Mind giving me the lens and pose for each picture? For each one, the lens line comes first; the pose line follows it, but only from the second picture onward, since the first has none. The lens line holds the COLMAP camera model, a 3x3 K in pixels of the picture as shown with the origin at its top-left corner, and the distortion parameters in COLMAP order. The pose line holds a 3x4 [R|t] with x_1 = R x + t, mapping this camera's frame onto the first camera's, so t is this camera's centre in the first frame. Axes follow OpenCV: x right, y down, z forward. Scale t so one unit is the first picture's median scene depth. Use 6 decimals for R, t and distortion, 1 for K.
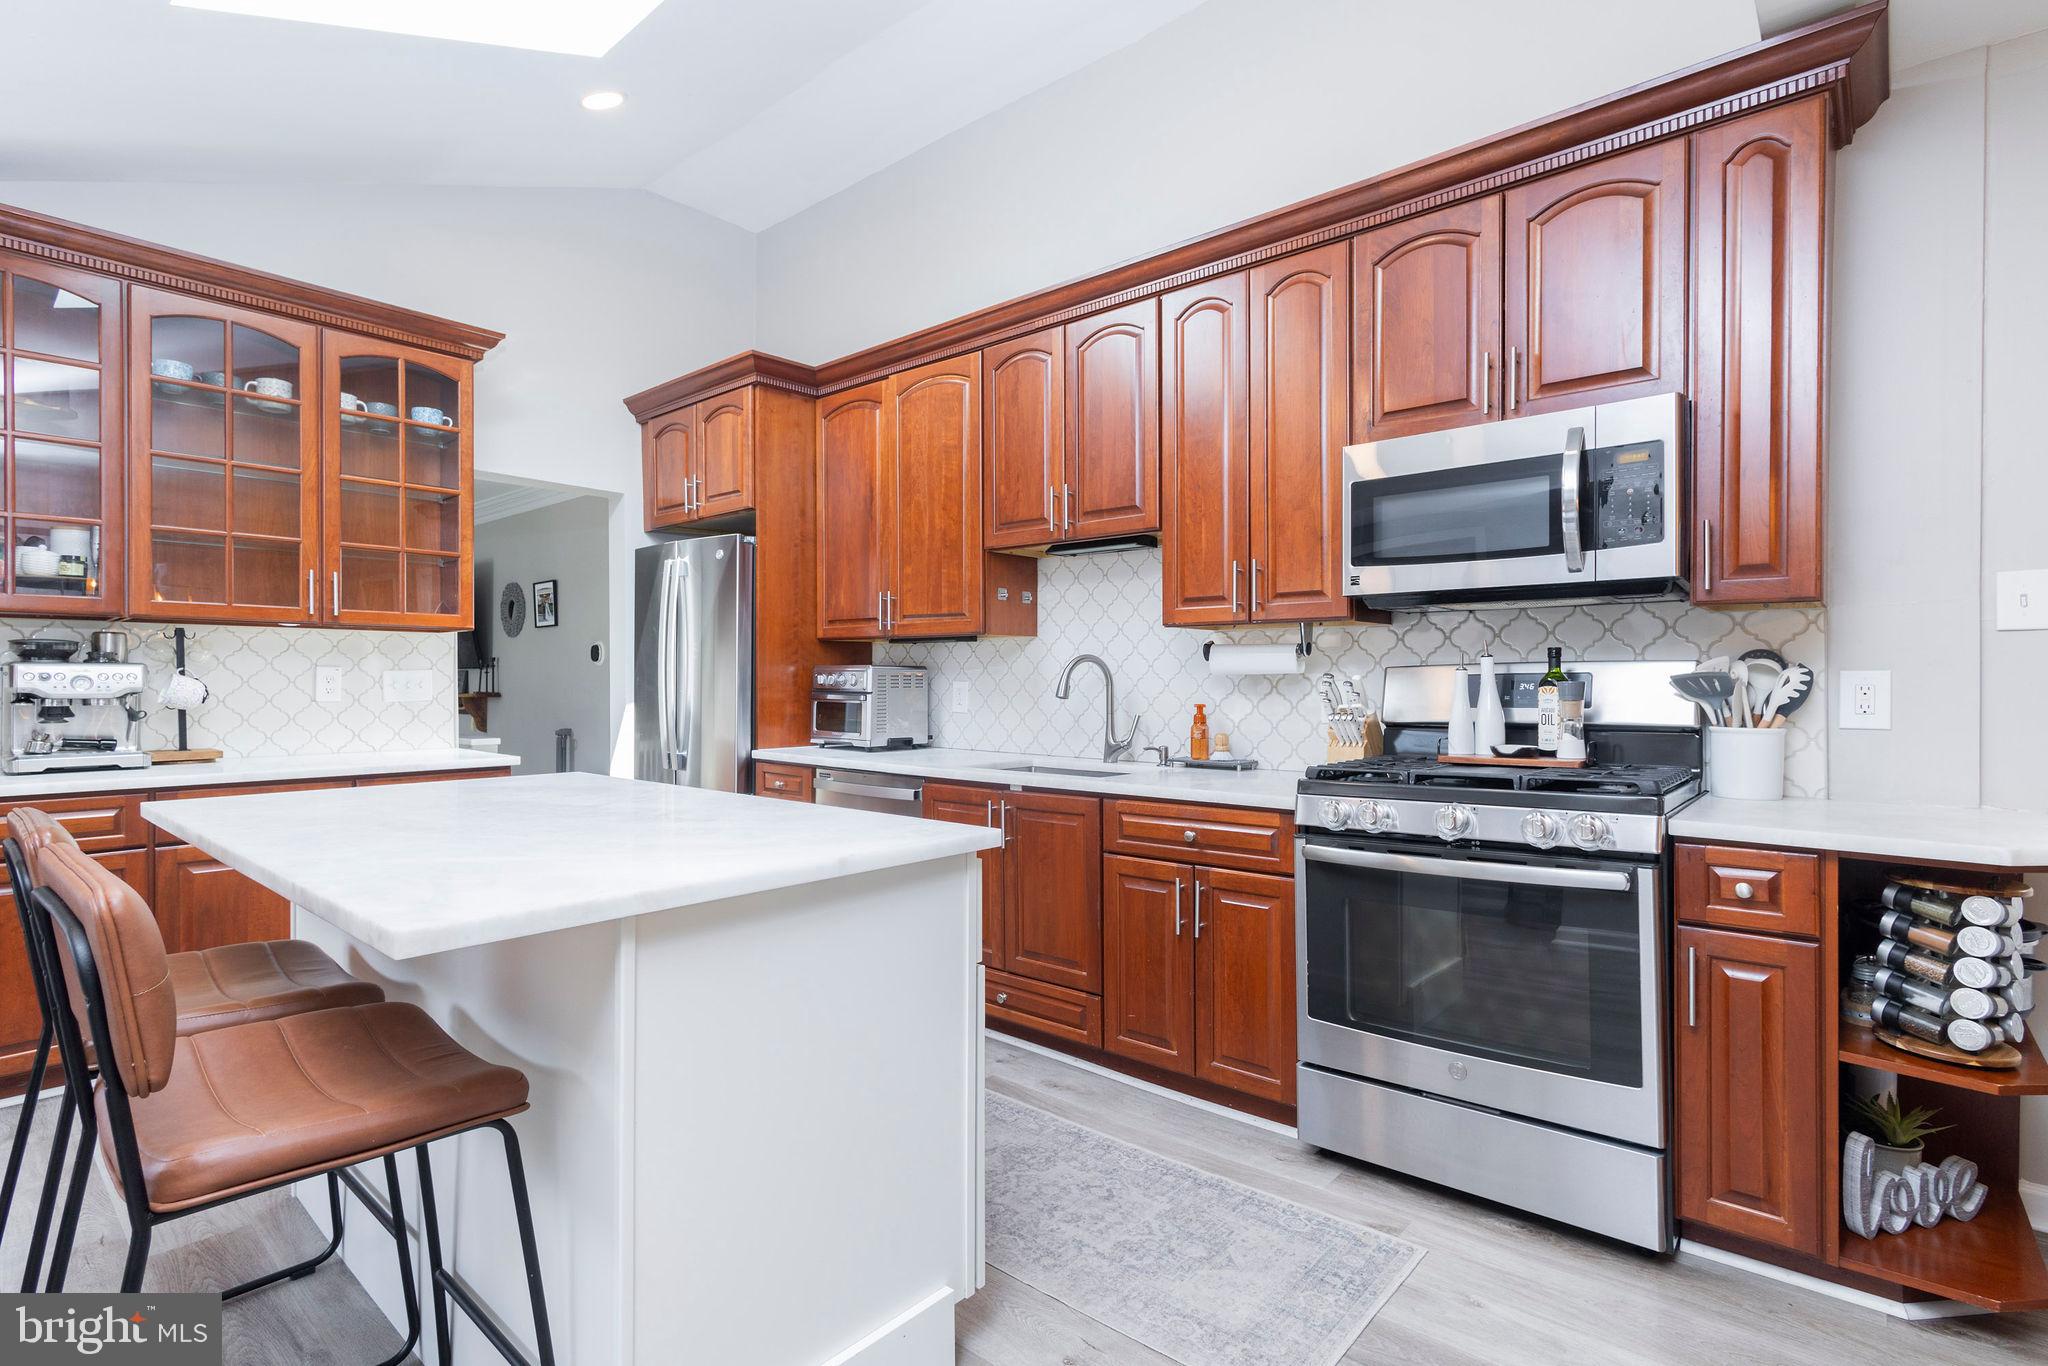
lens RADIAL K [[961.5, 0, 1029.0], [0, 961.5, 668.4], [0, 0, 1]] dist [-0.001155, -0.000042]
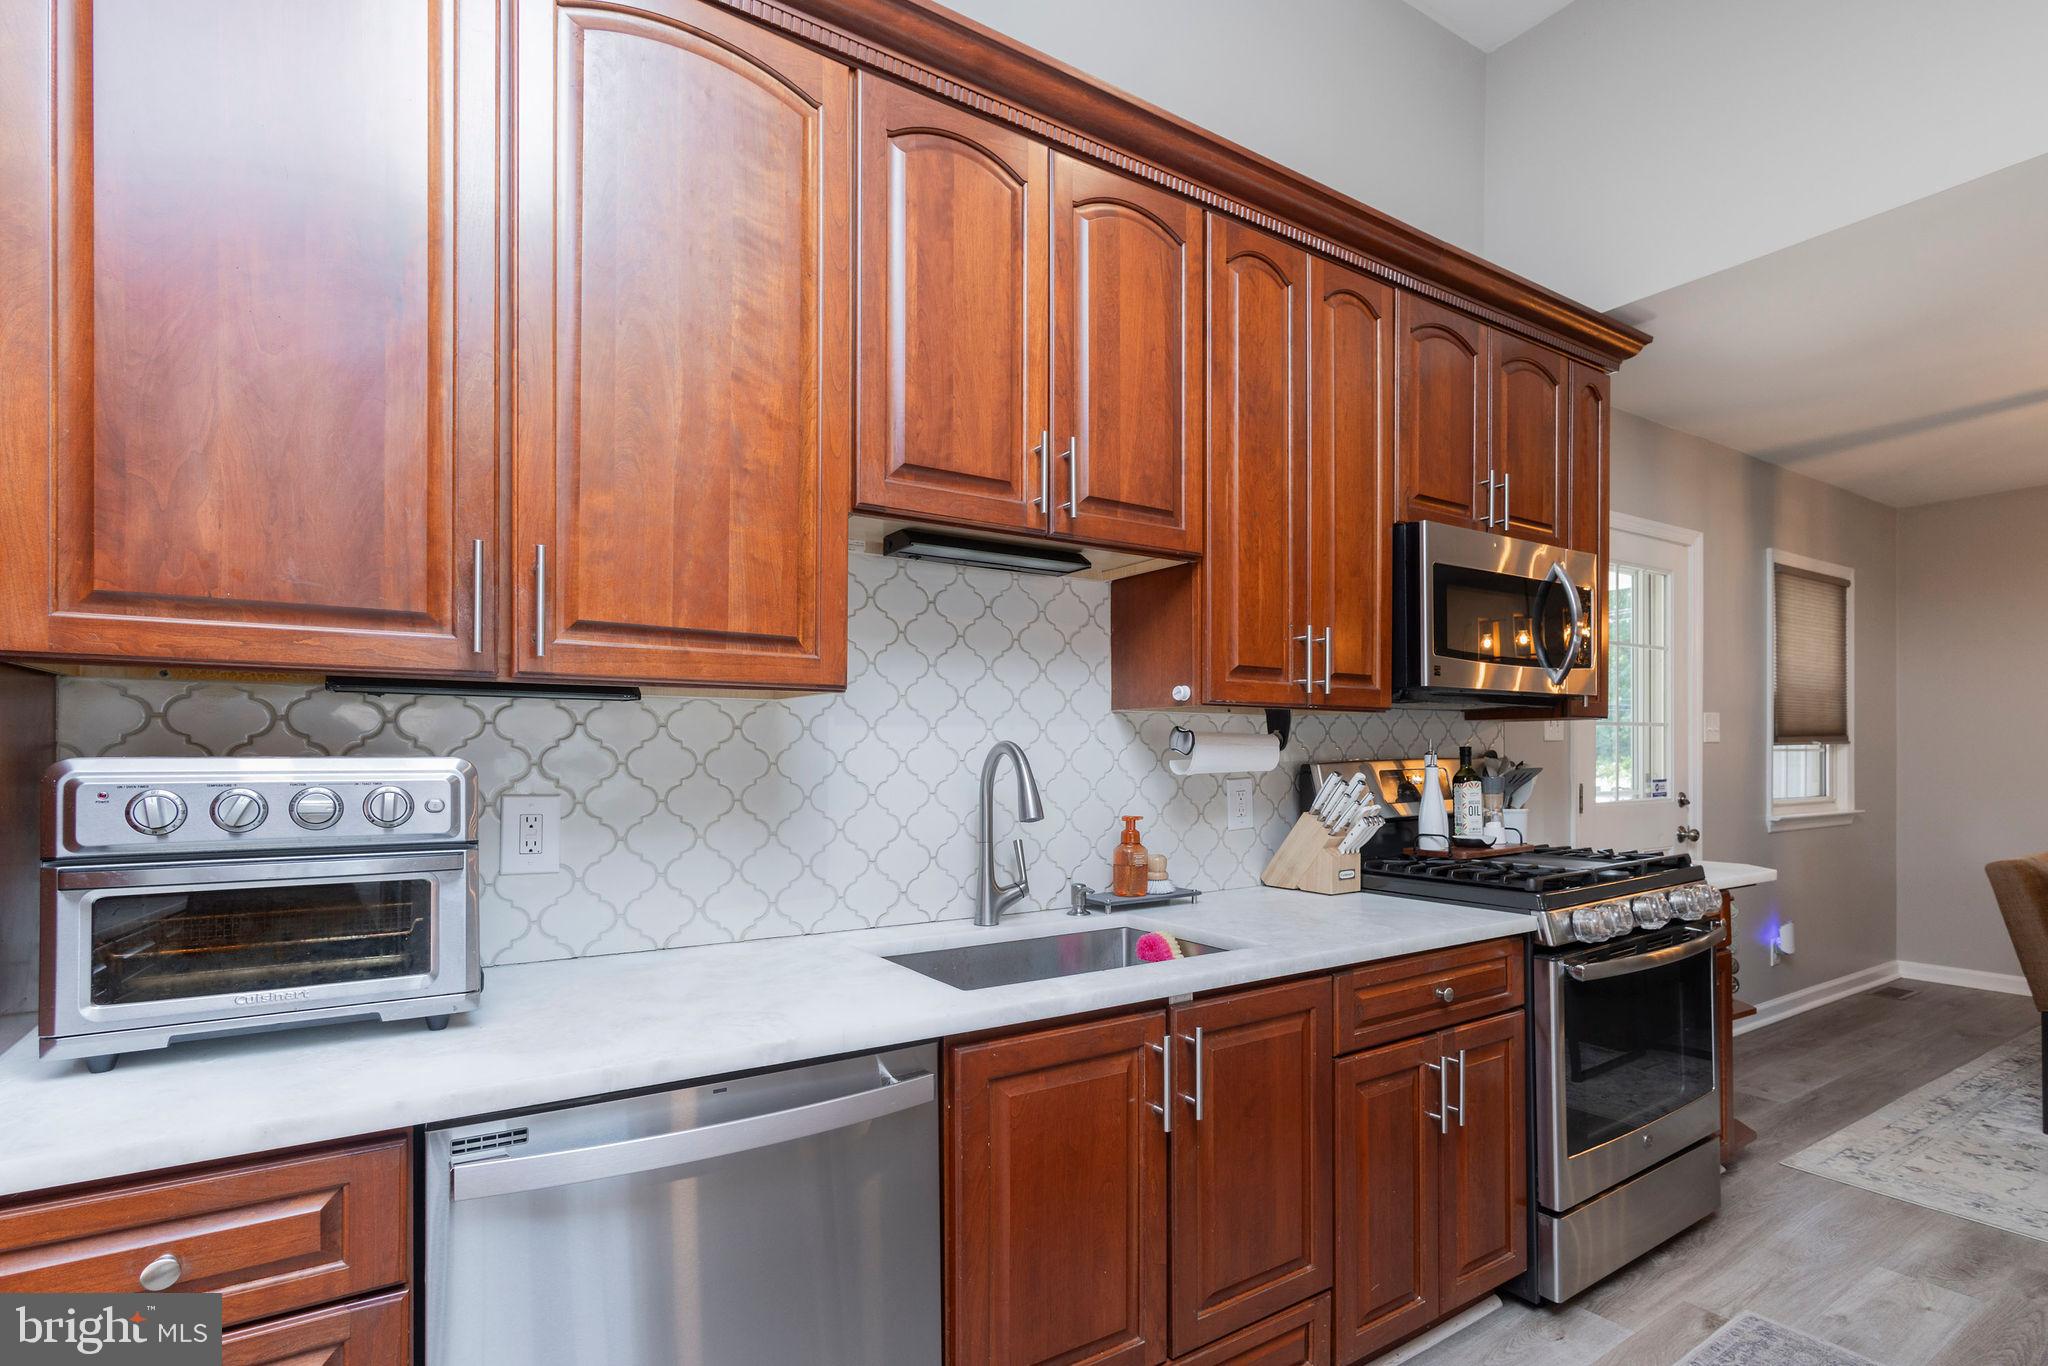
lens RADIAL K [[961.5, 0, 1004.1], [0, 961.5, 752.2], [0, 0, 1]] dist [-0.001155, -0.000042]
pose [[0.292614, 0.001319, 0.956230, -0.526172], [-0.005349, 0.999986, 0.000257, -0.009480], [-0.956216, -0.005190, 0.292617, 0.903616]]
